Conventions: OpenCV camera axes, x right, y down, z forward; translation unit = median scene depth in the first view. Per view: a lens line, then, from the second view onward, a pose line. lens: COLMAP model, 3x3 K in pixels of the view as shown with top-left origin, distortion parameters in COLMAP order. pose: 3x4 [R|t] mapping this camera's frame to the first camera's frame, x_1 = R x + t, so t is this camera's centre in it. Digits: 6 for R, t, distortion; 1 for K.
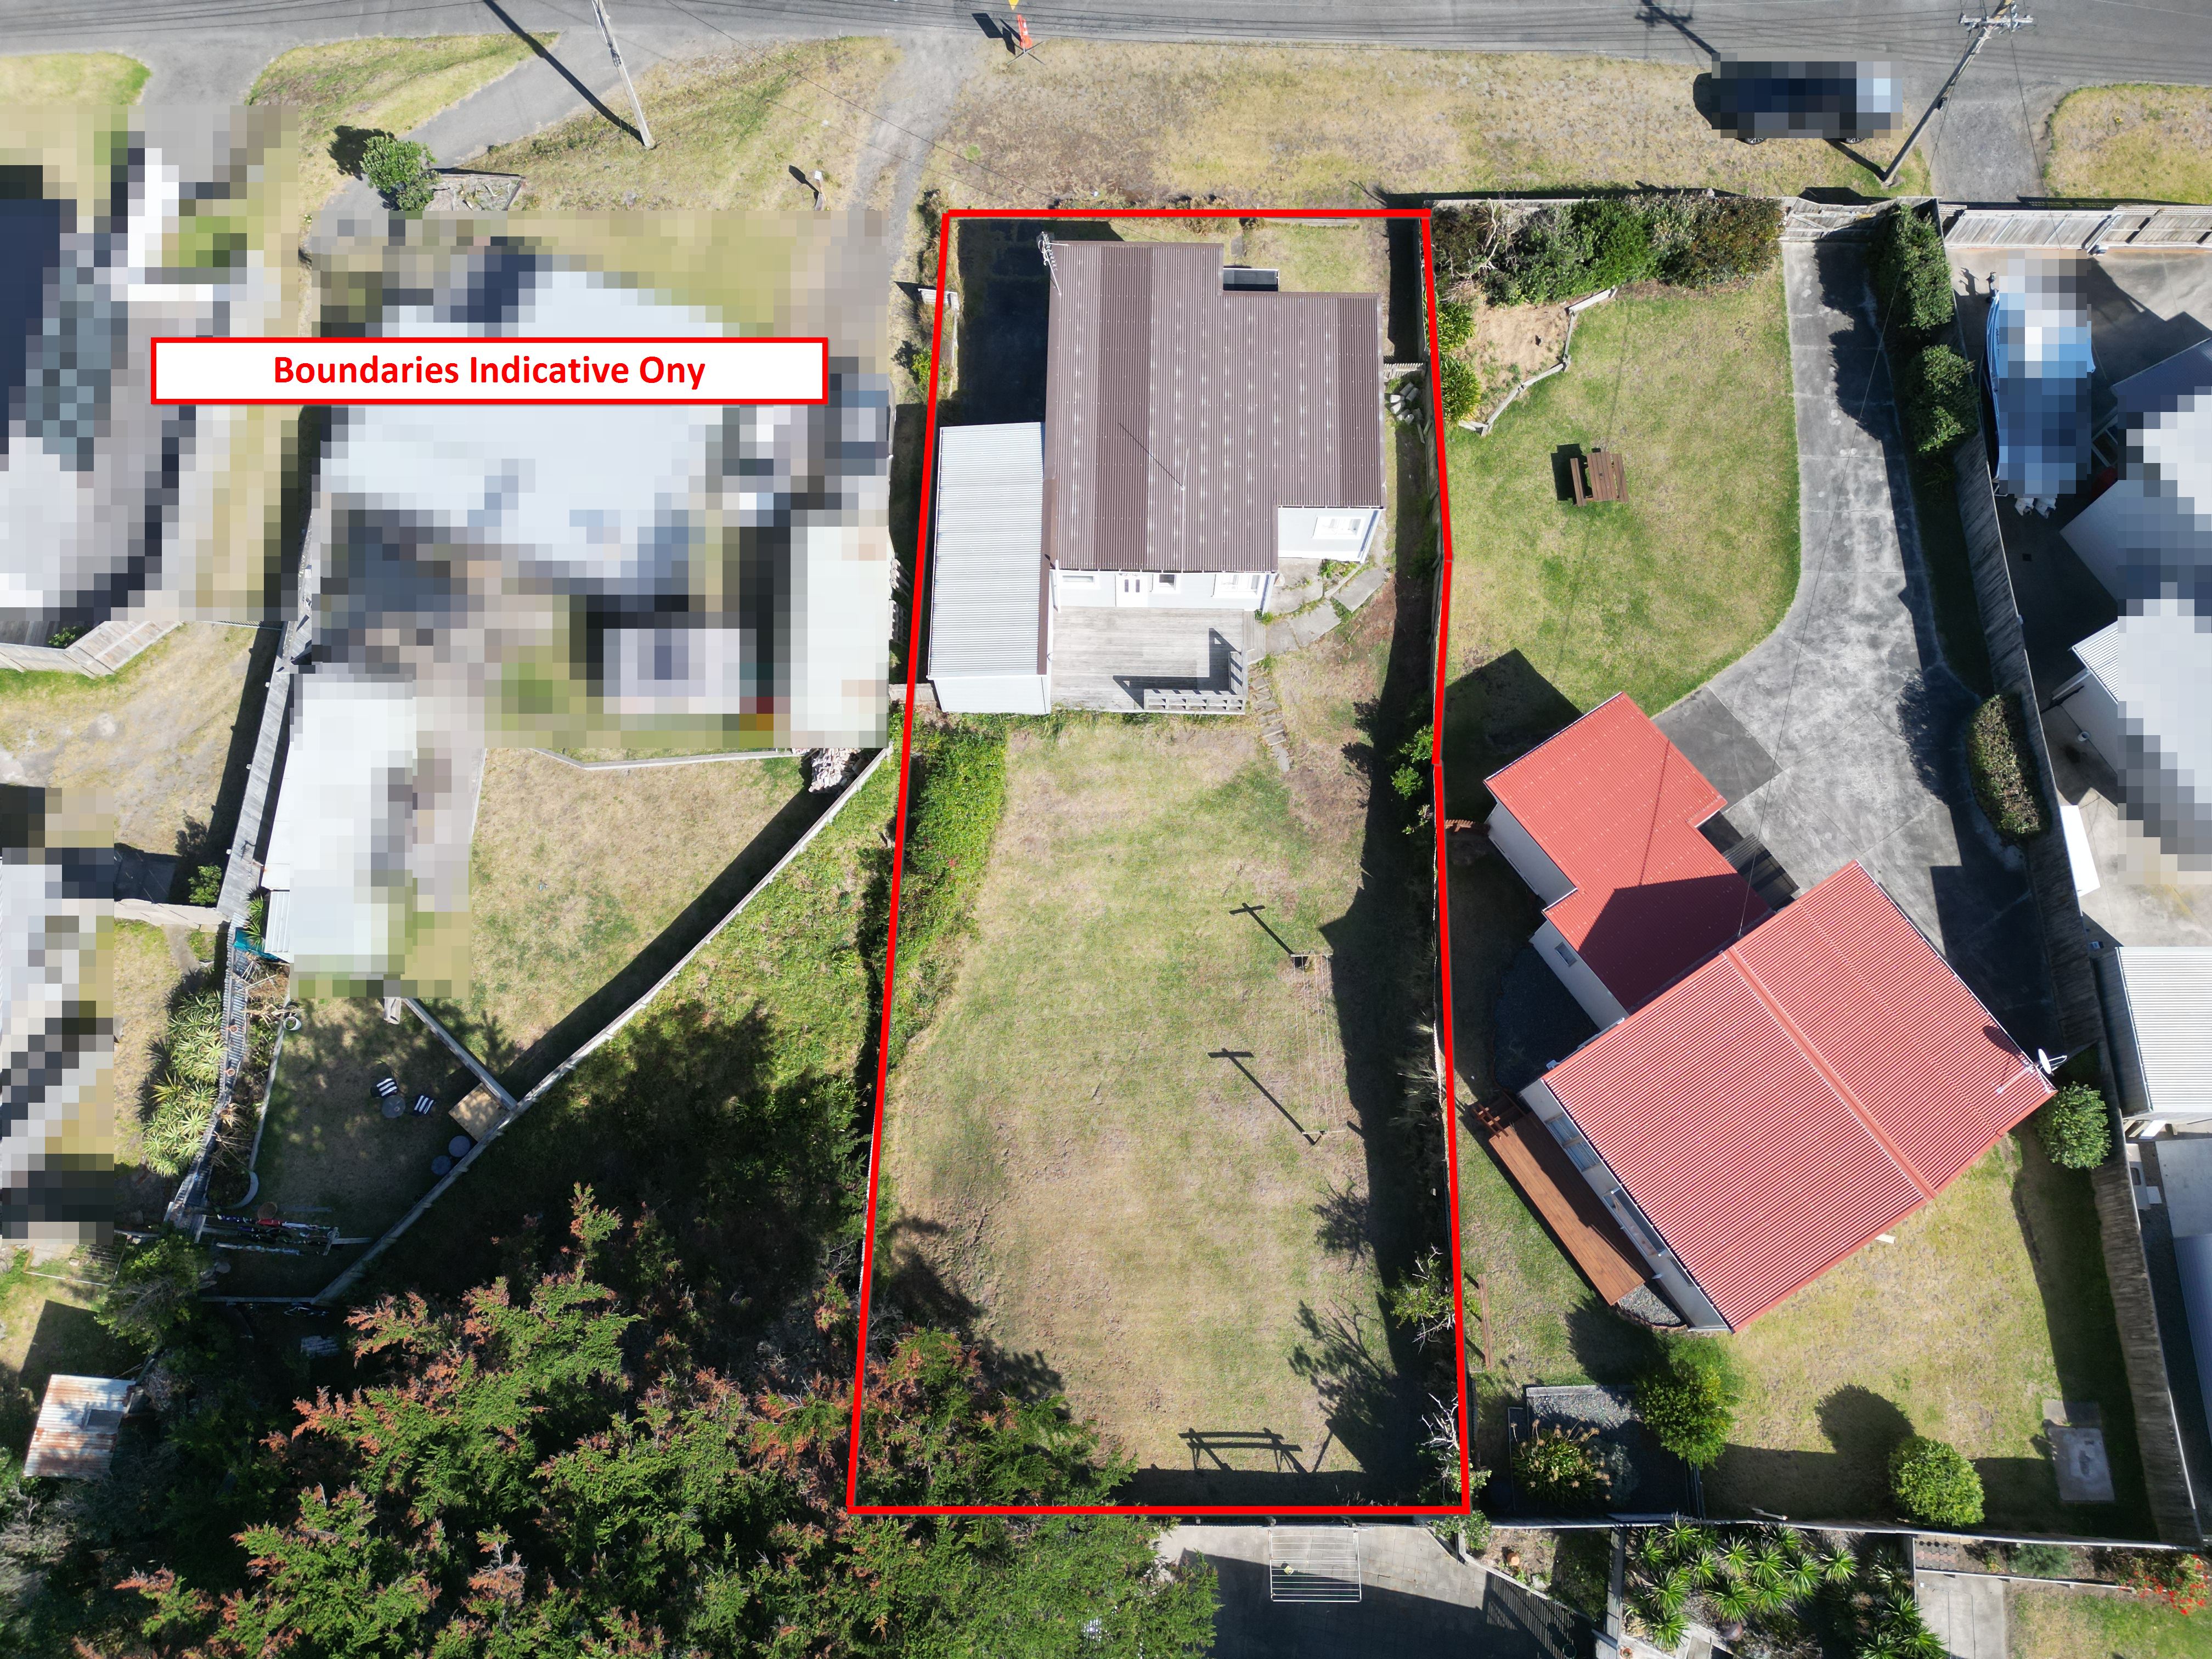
lens RADIAL K [[1534.0, 0, 1106.0], [0, 1534.0, 829.5], [0, 0, 1]] dist [0.005119, -0.009190]
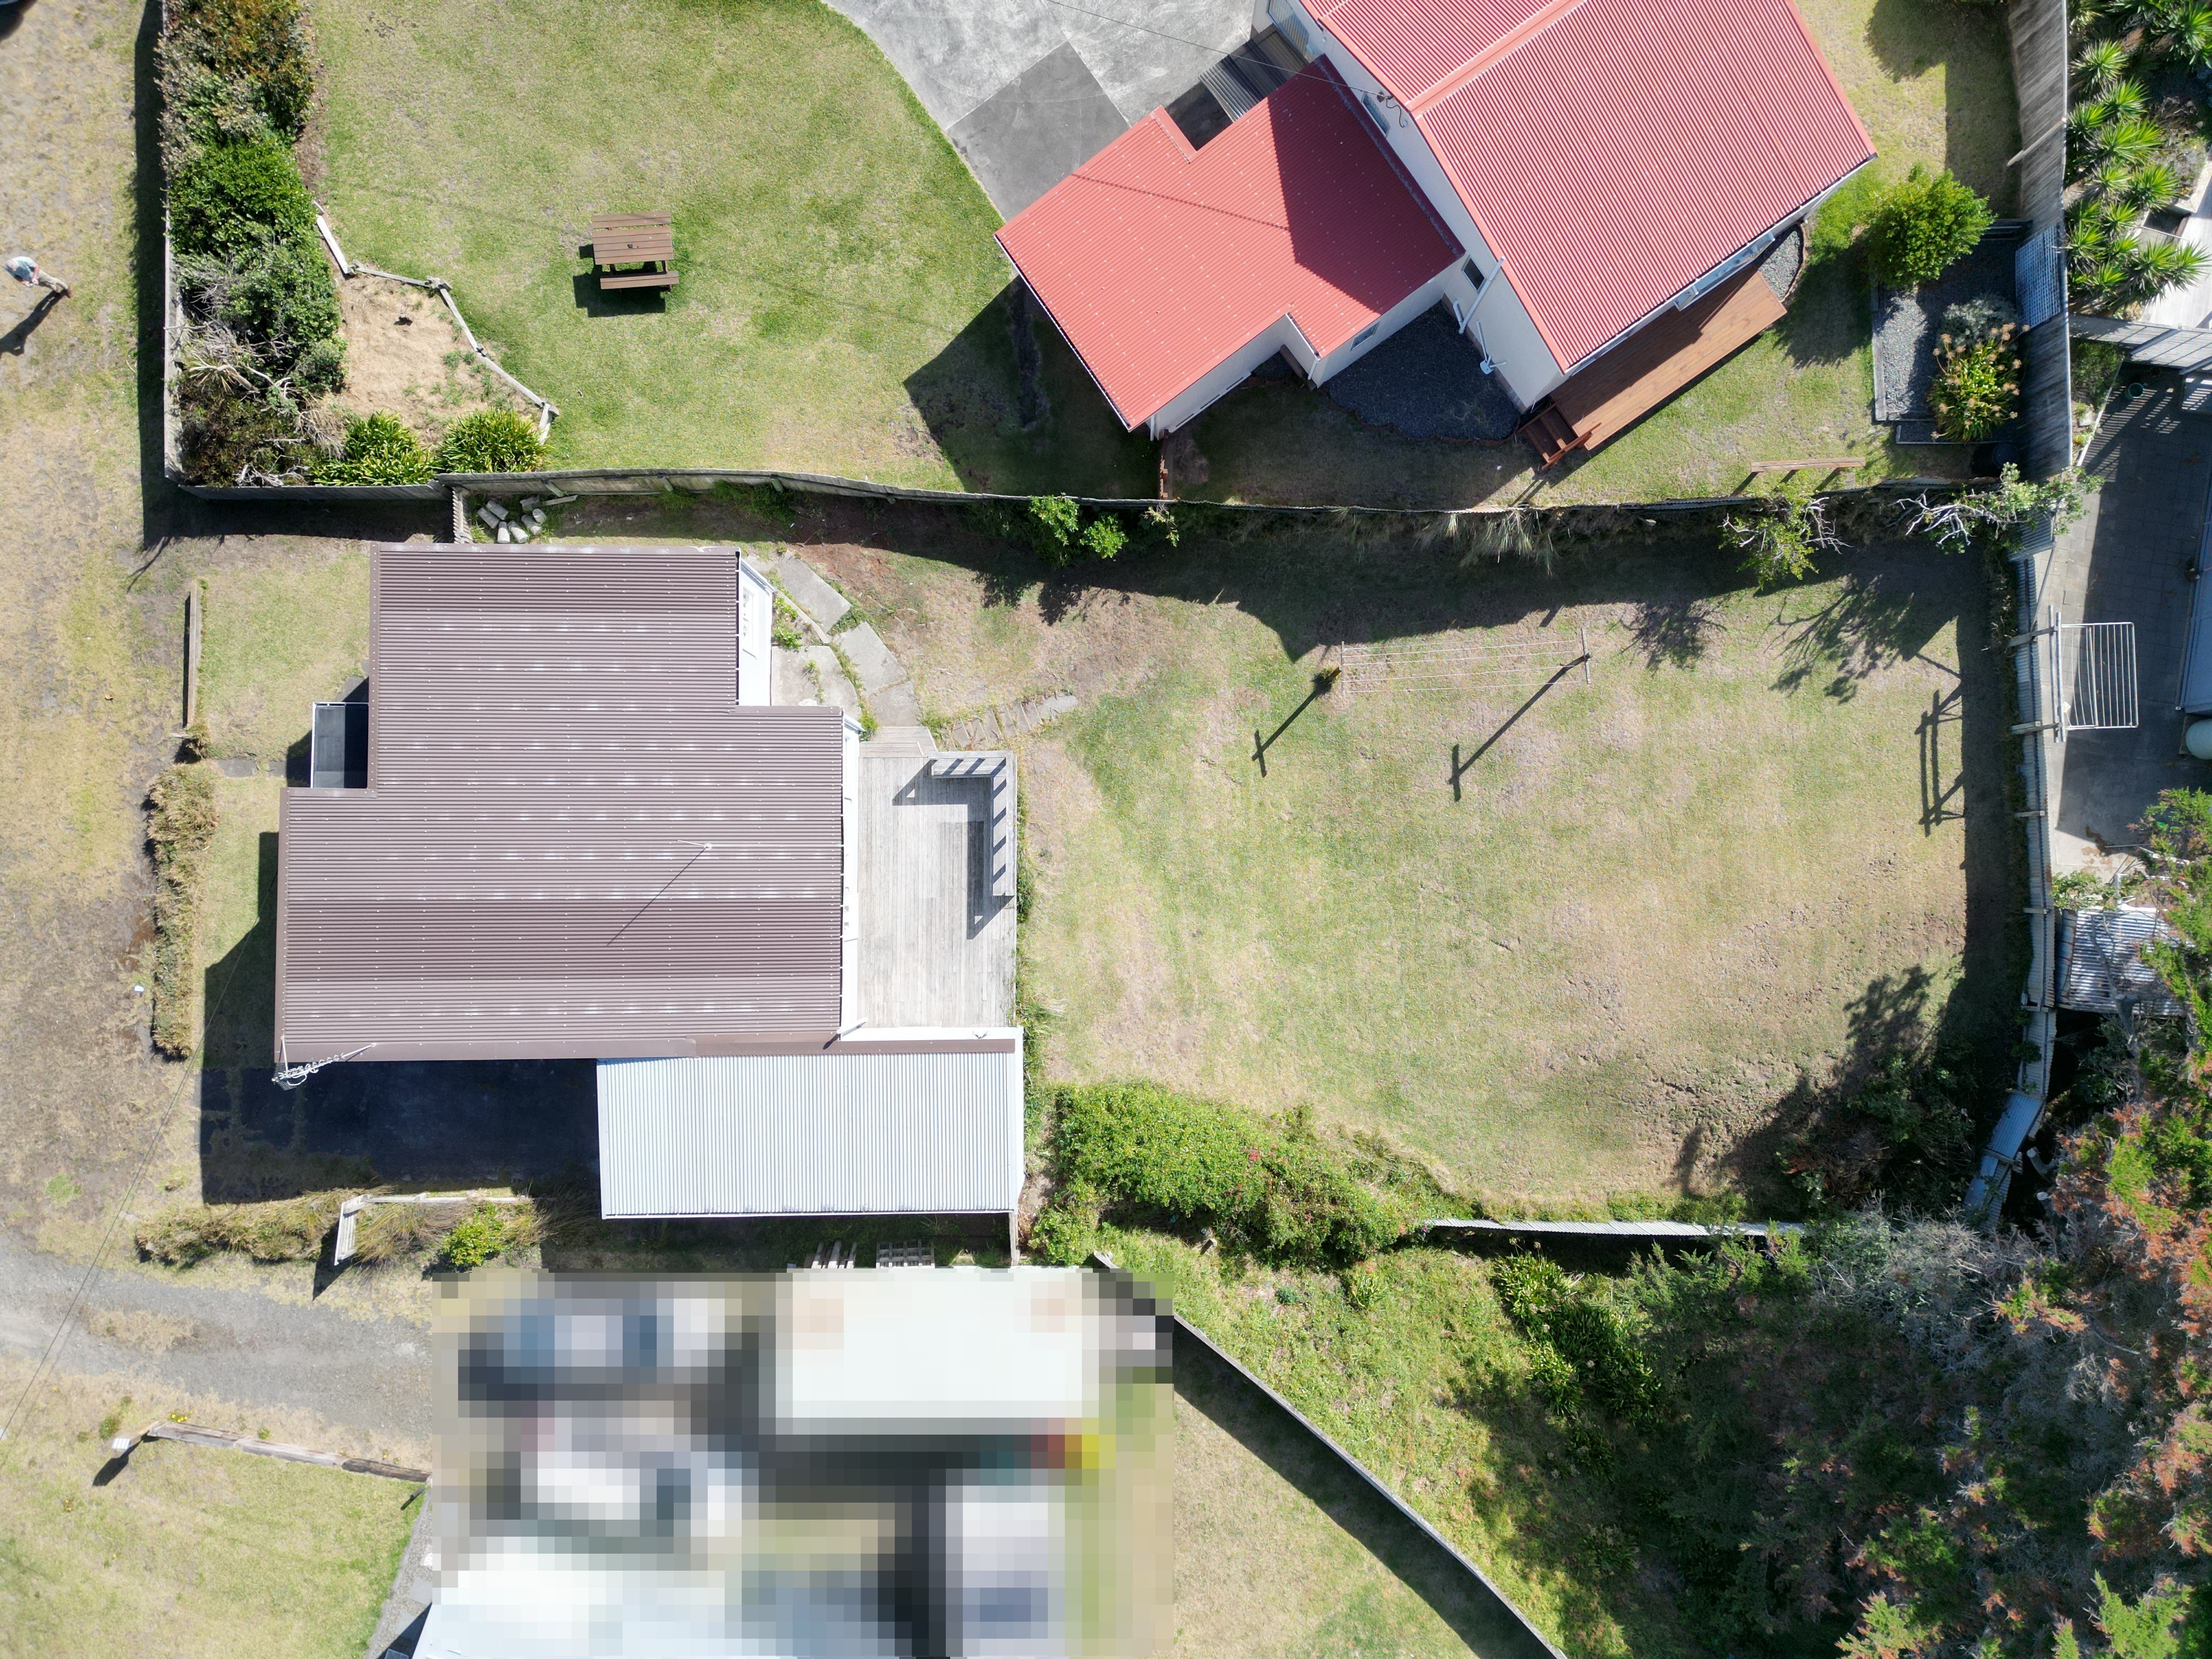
lens RADIAL K [[1534.0, 0, 1106.0], [0, 1534.0, 829.5], [0, 0, 1]] dist [0.005119, -0.009190]
pose [[-0.026245, -0.998439, 0.049300, 0.019725], [0.952928, -0.010086, 0.303029, -0.256946], [-0.302059, 0.054933, 0.951705, 0.308291]]
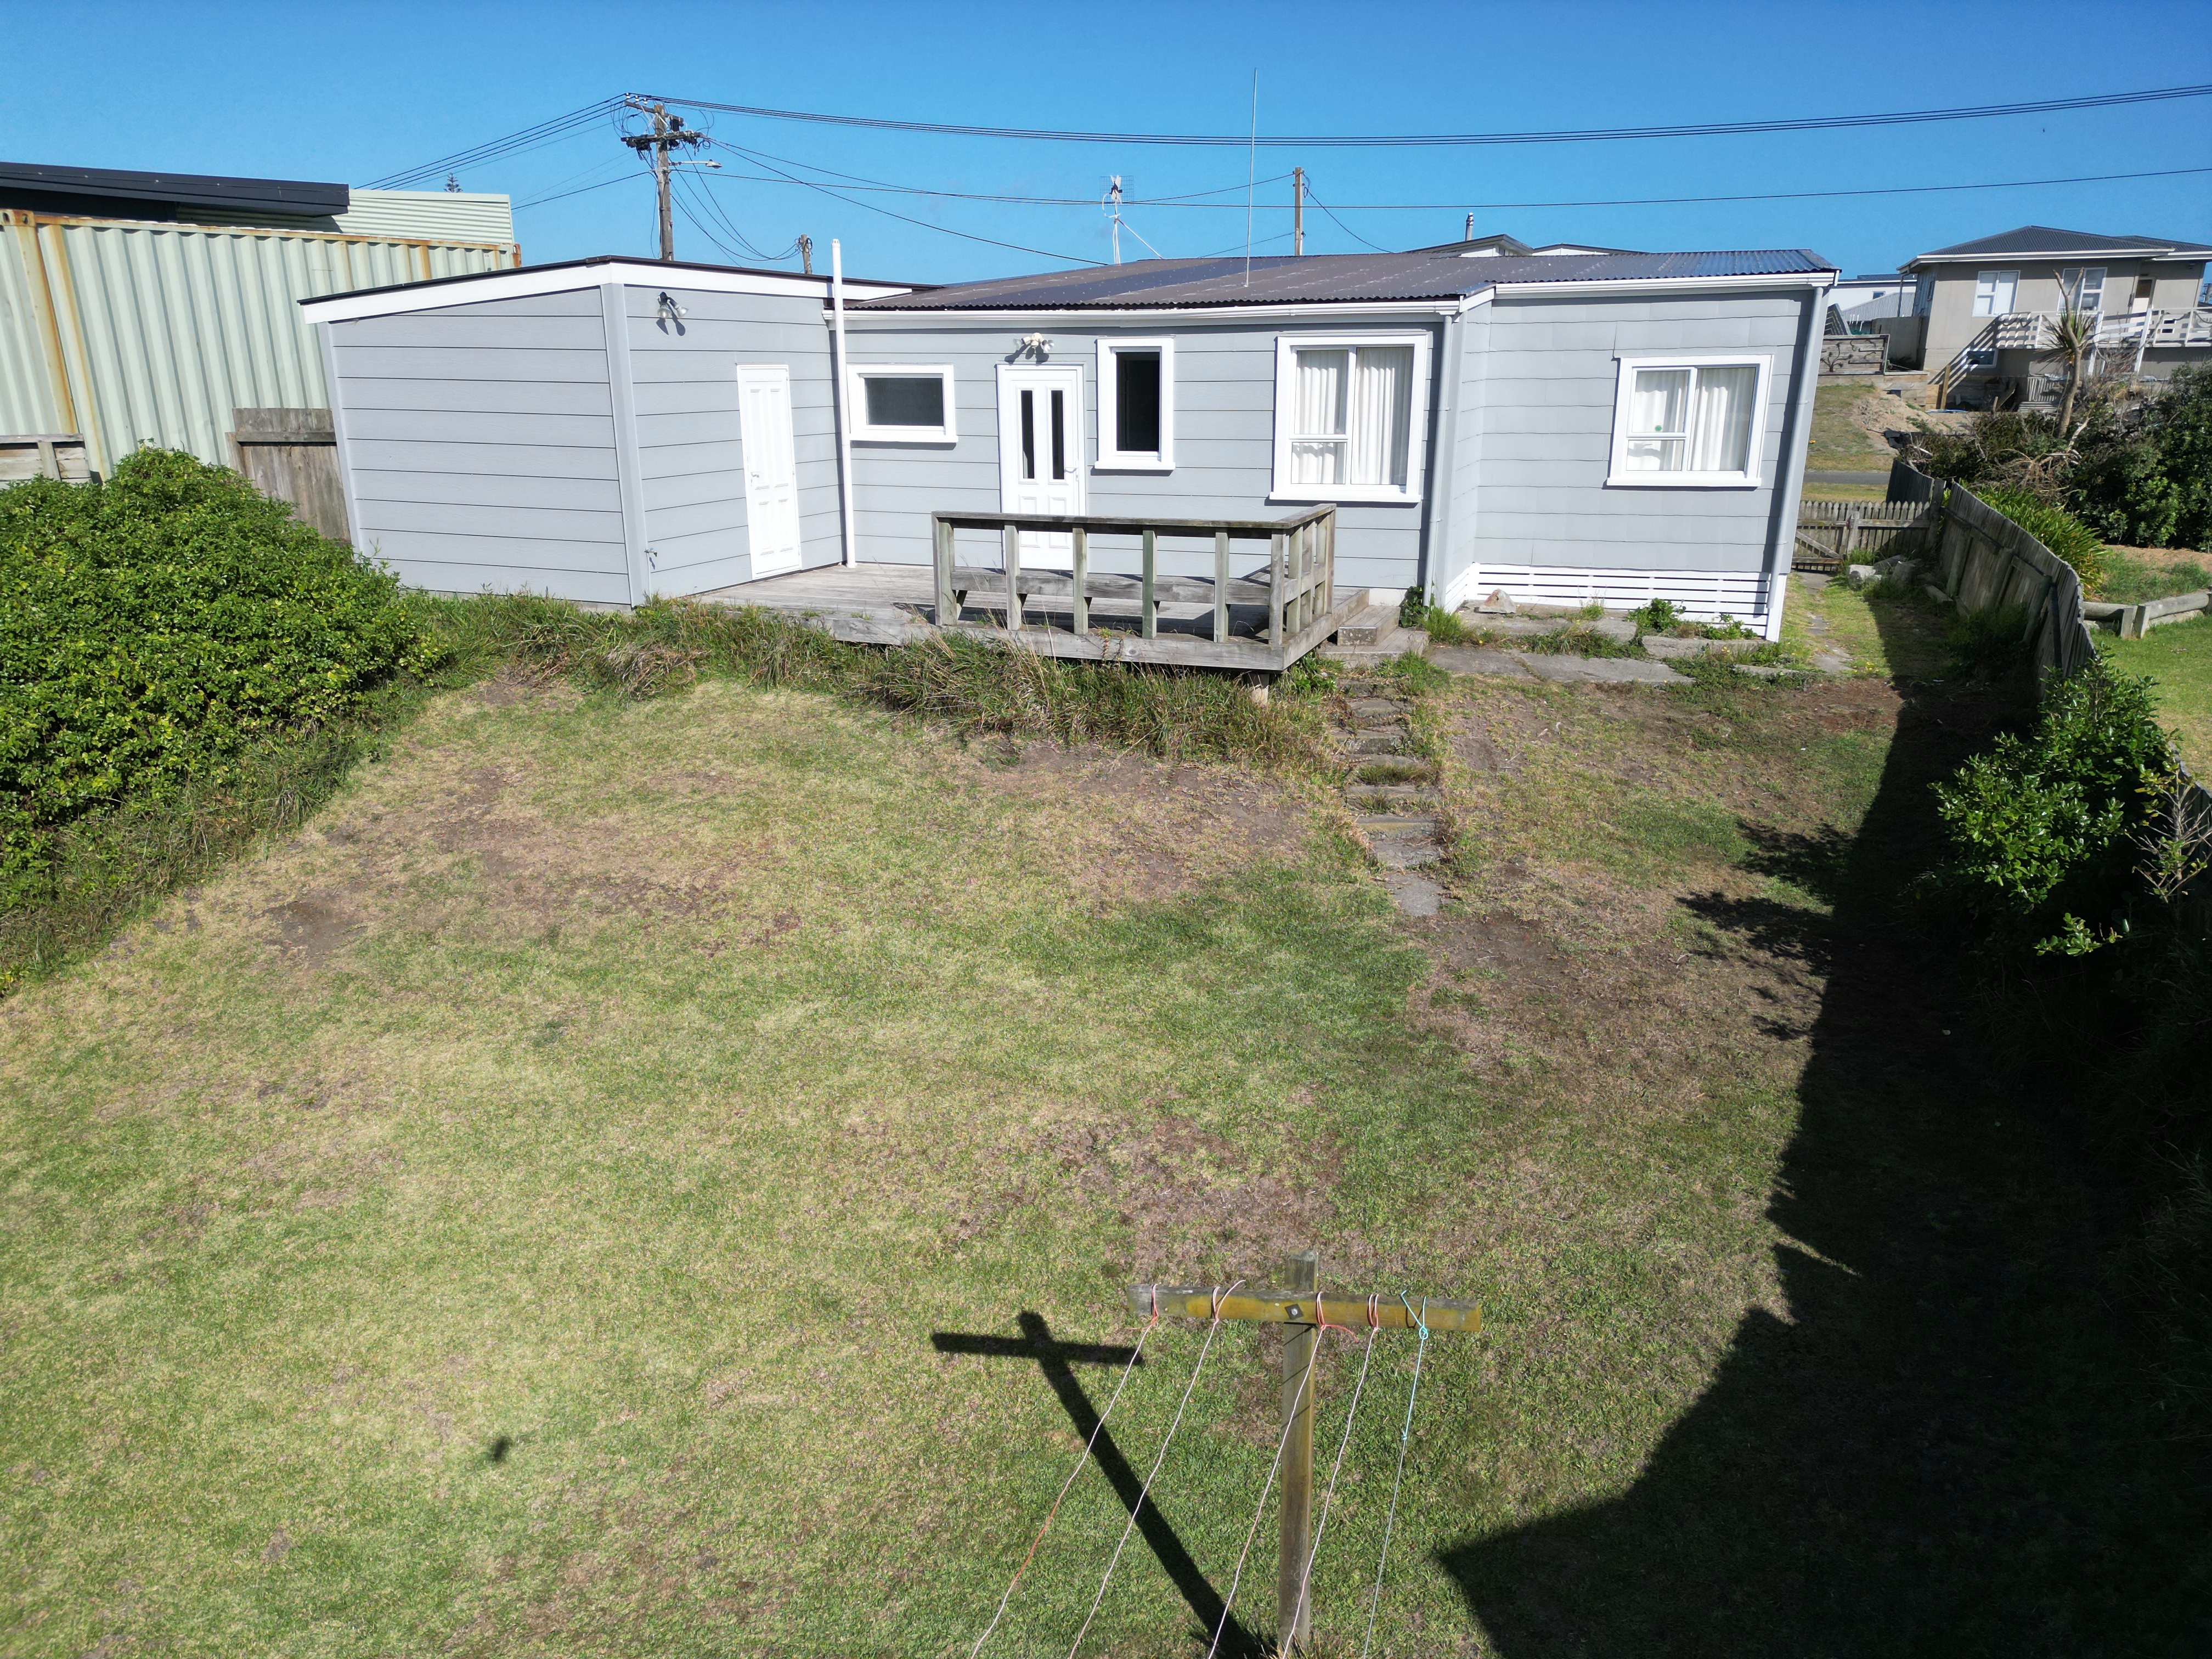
lens RADIAL K [[1537.3, 0, 1106.0], [0, 1537.3, 829.5], [0, 0, 1]] dist [-0.047327, -0.001909]
pose [[0.941885, 0.109712, -0.317515, 0.148381], [-0.322779, 0.557474, -0.764876, 0.147468], [0.093090, 0.822913, 0.560490, 0.882770]]
